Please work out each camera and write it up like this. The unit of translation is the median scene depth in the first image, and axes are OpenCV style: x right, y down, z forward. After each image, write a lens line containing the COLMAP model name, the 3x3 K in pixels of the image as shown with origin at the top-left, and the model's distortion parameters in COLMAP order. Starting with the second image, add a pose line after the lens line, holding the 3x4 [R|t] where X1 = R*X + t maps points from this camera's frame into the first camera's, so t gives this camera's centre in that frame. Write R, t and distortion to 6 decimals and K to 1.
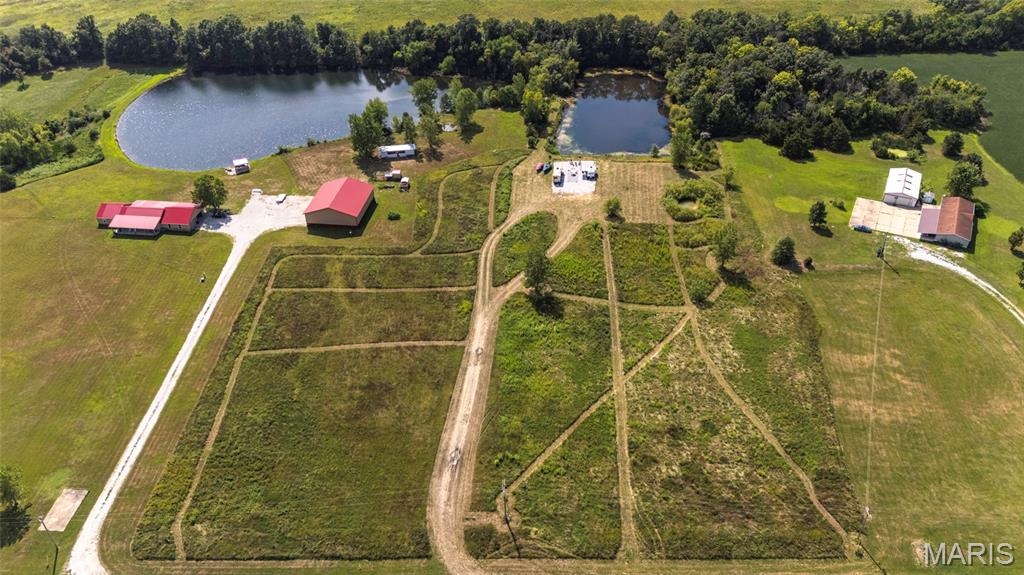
lens RADIAL K [[743.8, 0, 512.0], [0, 743.8, 287.5], [0, 0, 1]] dist [0.096600, -0.124080]
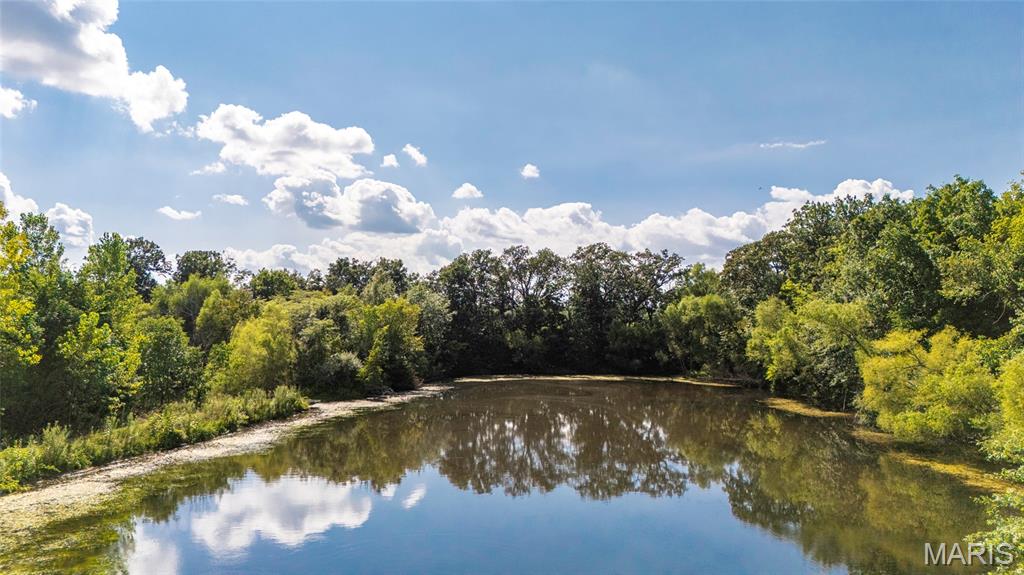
lens RADIAL K [[743.8, 0, 512.0], [0, 743.8, 287.5], [0, 0, 1]] dist [0.096600, -0.124080]
pose [[0.999999, -0.000757, 0.001071, 0.156750], [0.001263, 0.775821, -0.630952, -0.171137], [-0.000353, 0.630952, 0.775821, 1.004727]]
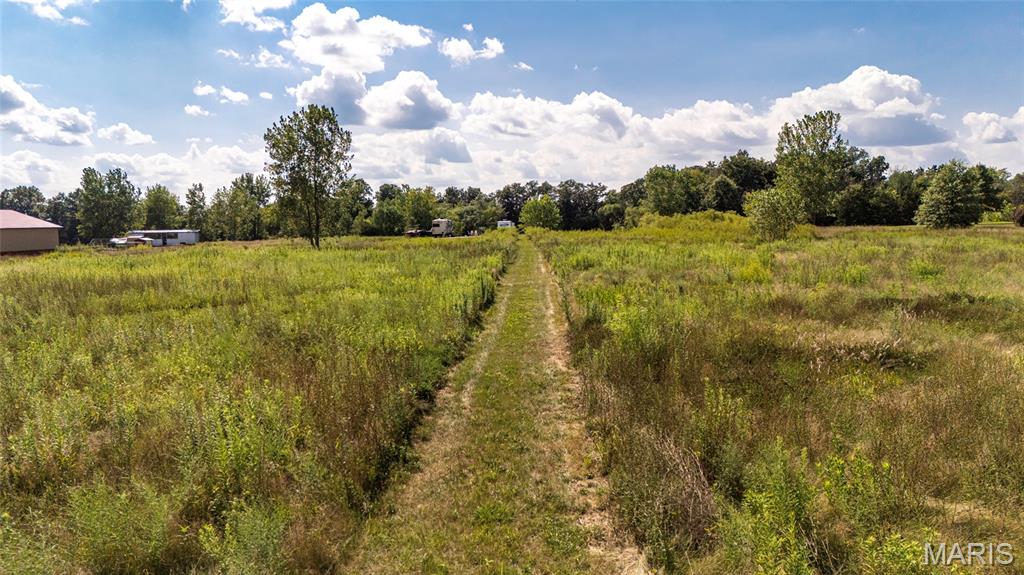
lens RADIAL K [[743.8, 0, 512.0], [0, 743.8, 287.5], [0, 0, 1]] dist [0.096600, -0.124080]
pose [[0.999739, -0.009706, 0.020668, 0.109875], [0.019019, 0.854862, -0.518506, 0.164427], [-0.012636, 0.518764, 0.854824, 0.557557]]
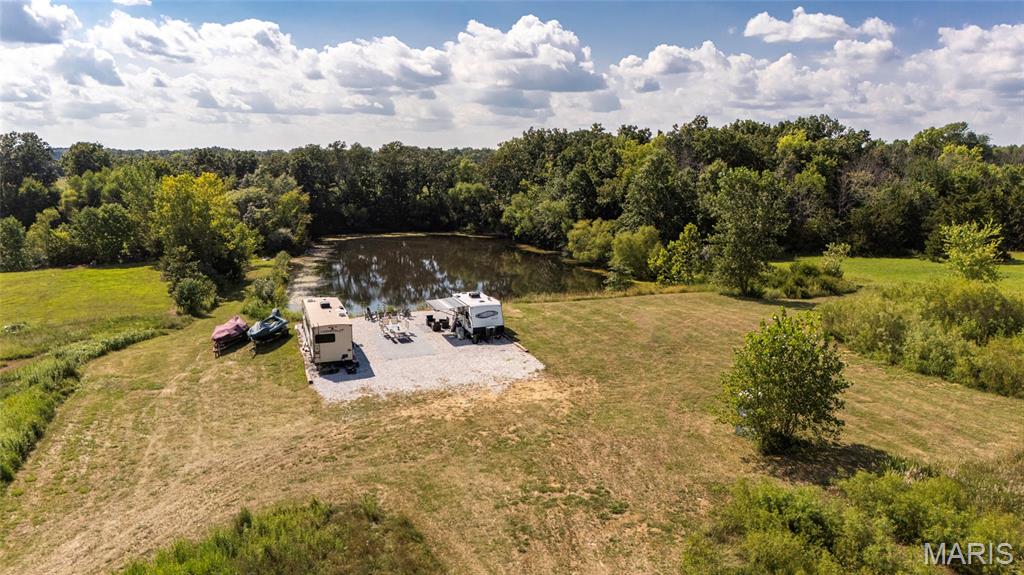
lens RADIAL K [[743.8, 0, 512.0], [0, 743.8, 287.5], [0, 0, 1]] dist [0.096600, -0.124080]
pose [[0.916134, -0.068754, 0.394931, 0.027771], [0.236729, 0.887842, -0.394582, -0.071655], [-0.323507, 0.454982, 0.829659, 0.806249]]
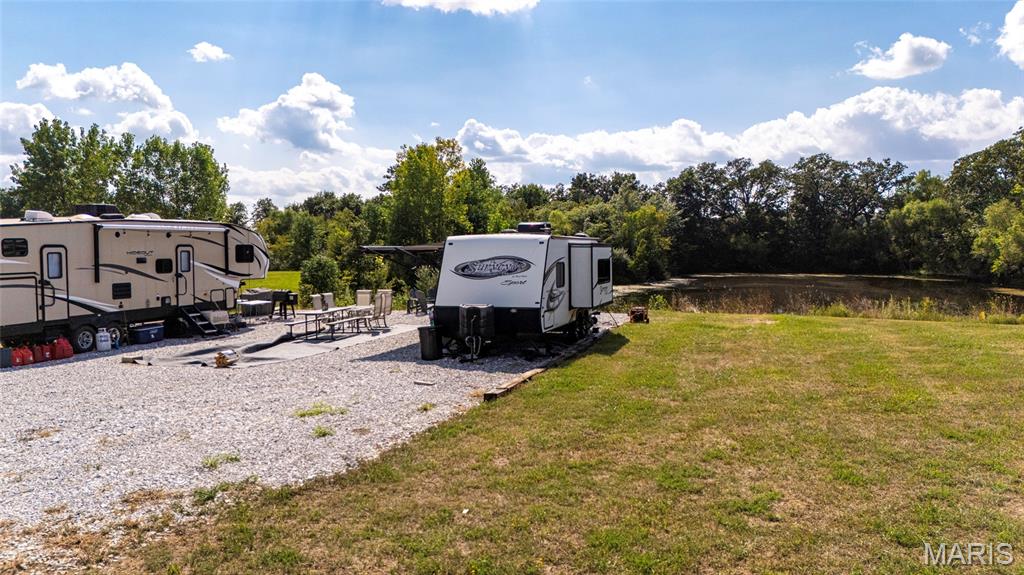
lens RADIAL K [[743.8, 0, 512.0], [0, 743.8, 287.5], [0, 0, 1]] dist [0.096600, -0.124080]
pose [[0.977095, 0.014384, -0.212315, 0.117172], [-0.126251, 0.842337, -0.523954, -0.115850], [0.171305, 0.538758, 0.824860, 0.939919]]
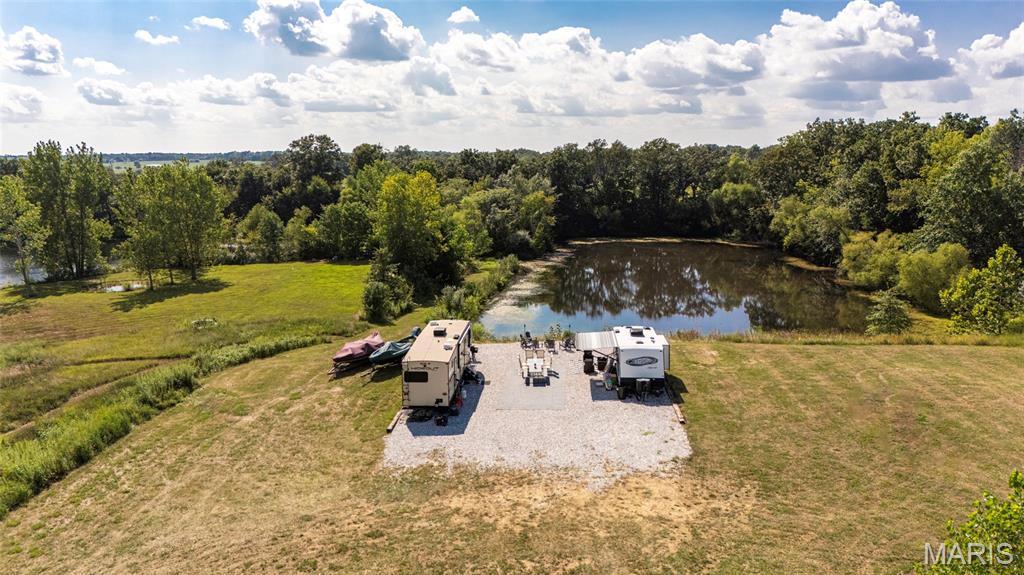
lens RADIAL K [[743.8, 0, 512.0], [0, 743.8, 287.5], [0, 0, 1]] dist [0.096600, -0.124080]
pose [[0.999814, -0.005393, 0.018537, 0.073439], [0.013059, 0.896108, -0.443644, -0.093779], [-0.014218, 0.443804, 0.896011, 0.838393]]
